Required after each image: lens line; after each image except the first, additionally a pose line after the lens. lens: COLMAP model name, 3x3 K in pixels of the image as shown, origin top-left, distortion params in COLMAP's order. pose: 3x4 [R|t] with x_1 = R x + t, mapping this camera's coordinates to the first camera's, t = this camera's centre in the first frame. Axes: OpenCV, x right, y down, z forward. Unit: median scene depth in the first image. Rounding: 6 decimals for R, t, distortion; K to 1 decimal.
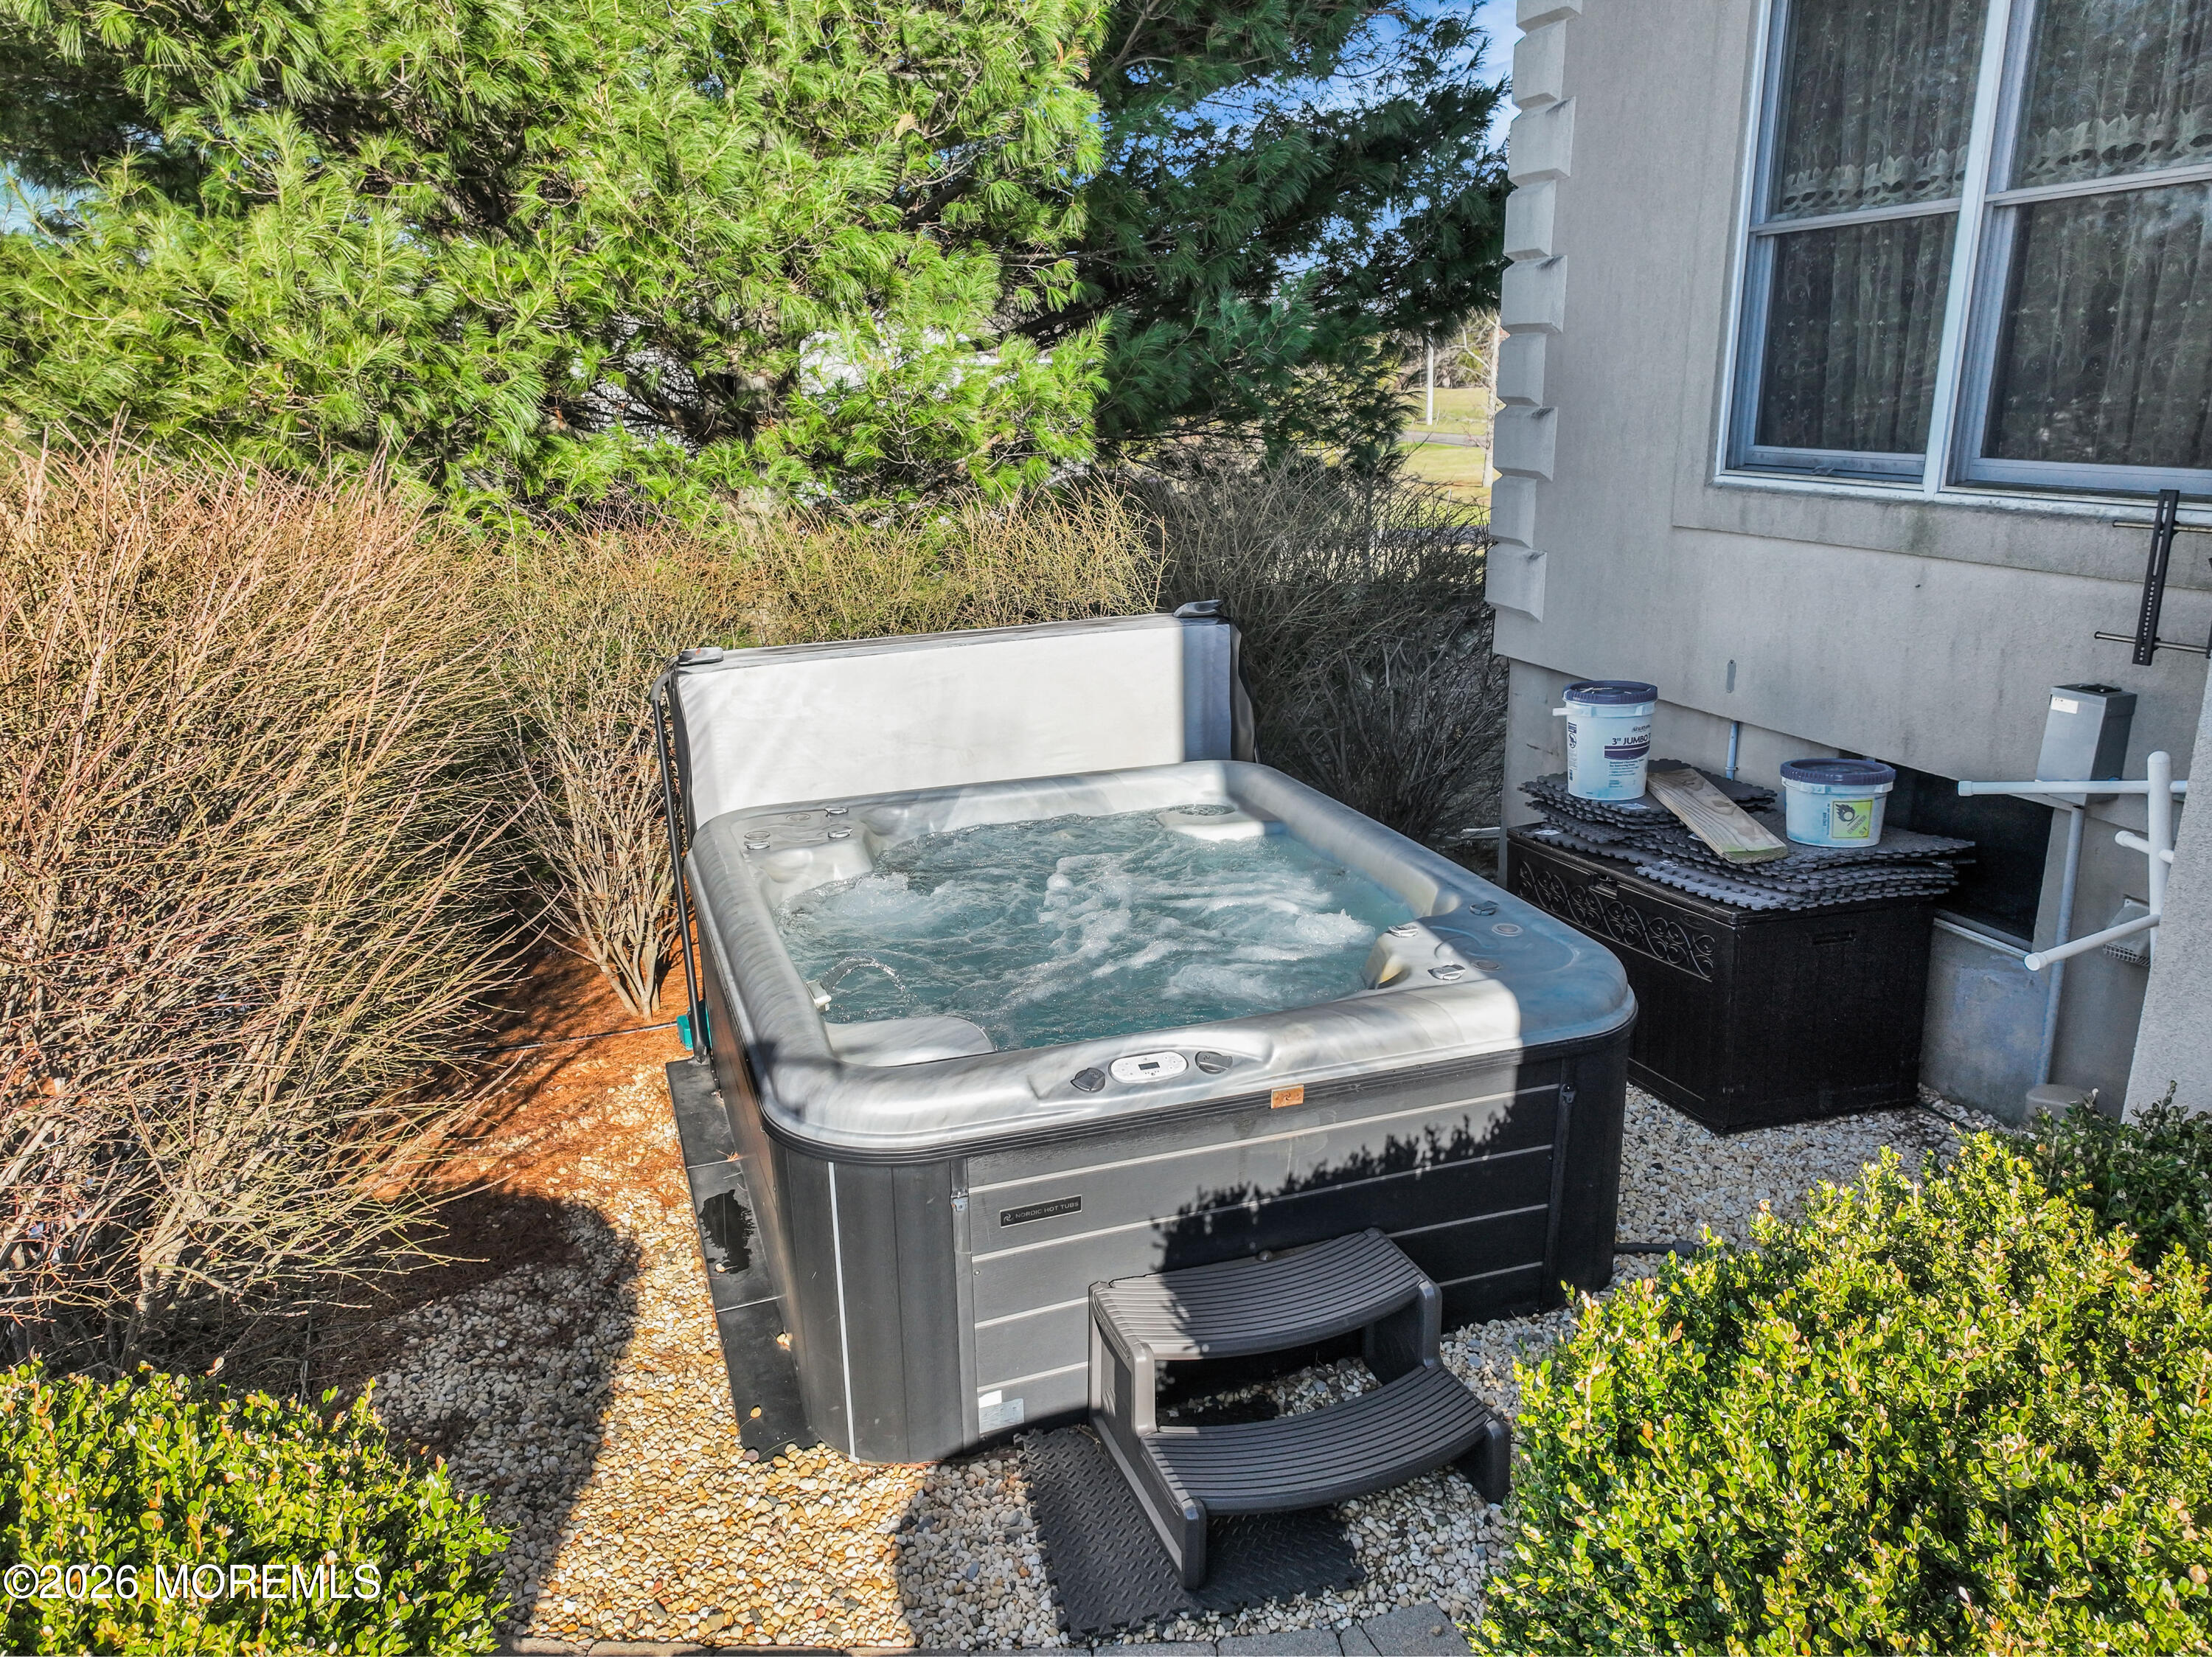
lens RADIAL K [[1562.7, 0, 1113.4], [0, 1562.7, 833.2], [0, 0, 1]] dist [0.001359, 0.004784]
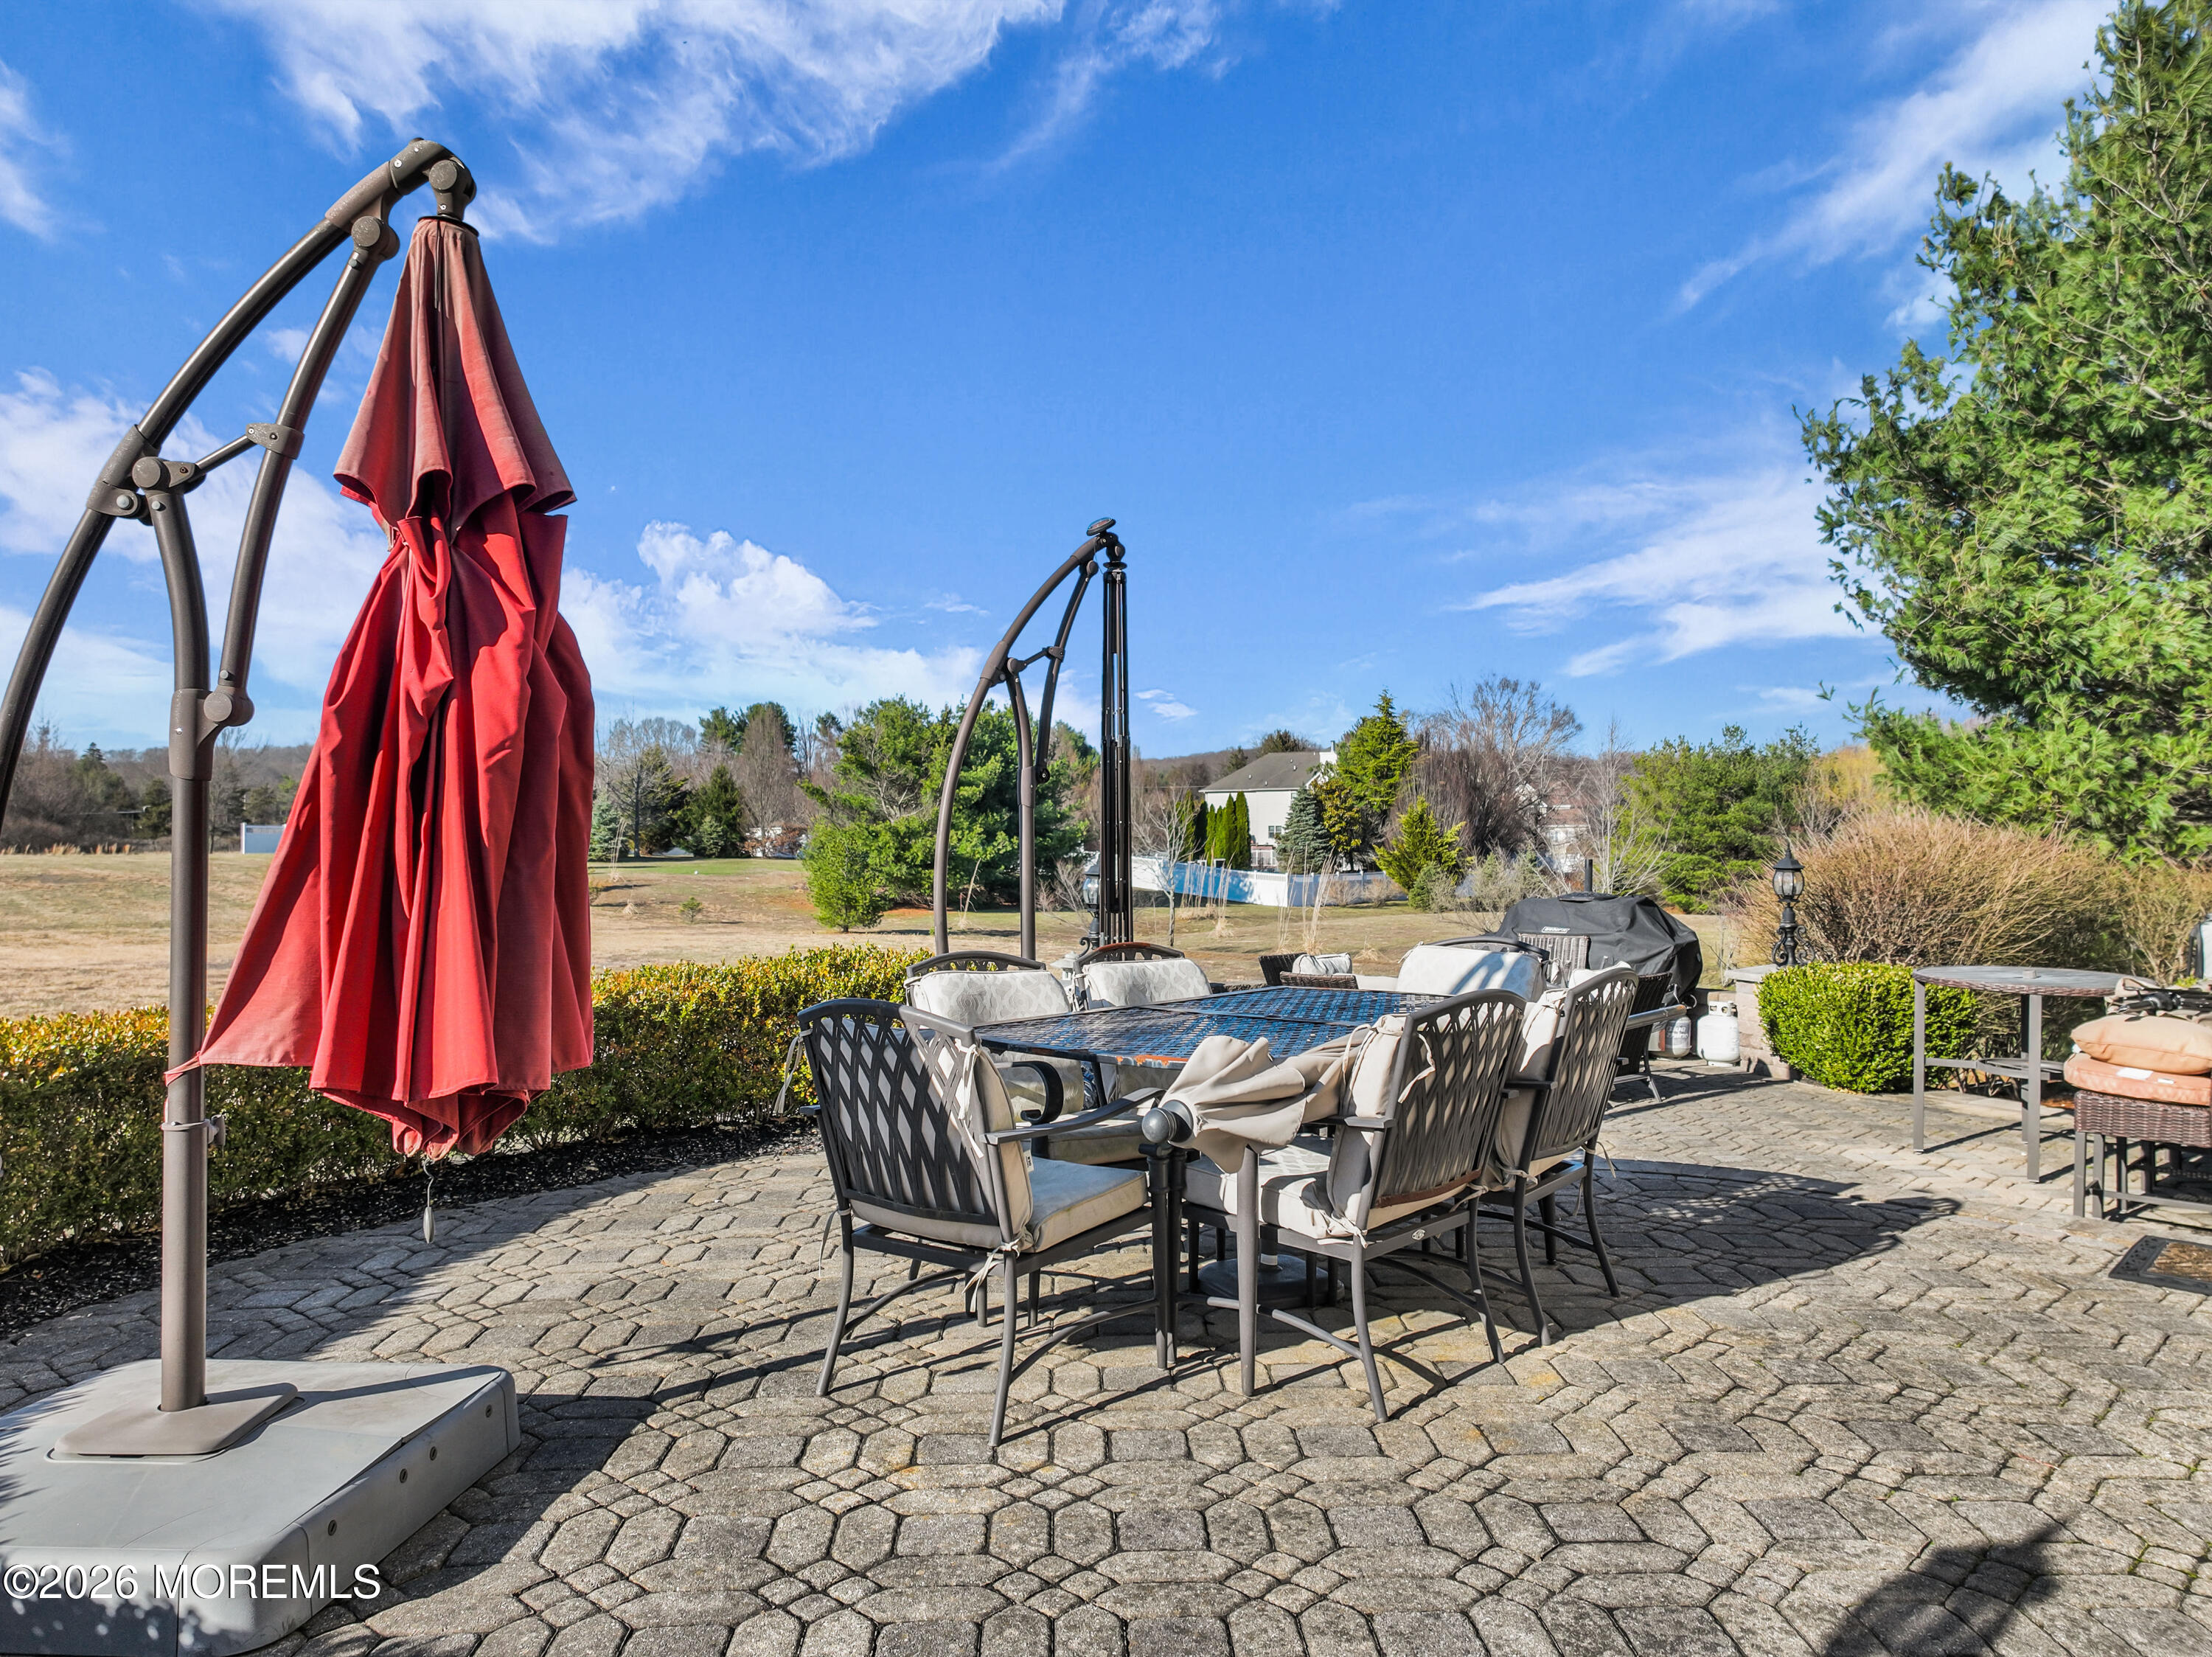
lens RADIAL K [[1562.7, 0, 1103.0], [0, 1562.7, 831.4], [0, 0, 1]] dist [0.001359, 0.004784]
pose [[0.449607, 0.008730, -0.893184, 0.925602], [-0.259358, 0.958147, -0.121190, 0.411759], [0.854744, 0.286142, 0.433054, -1.219647]]
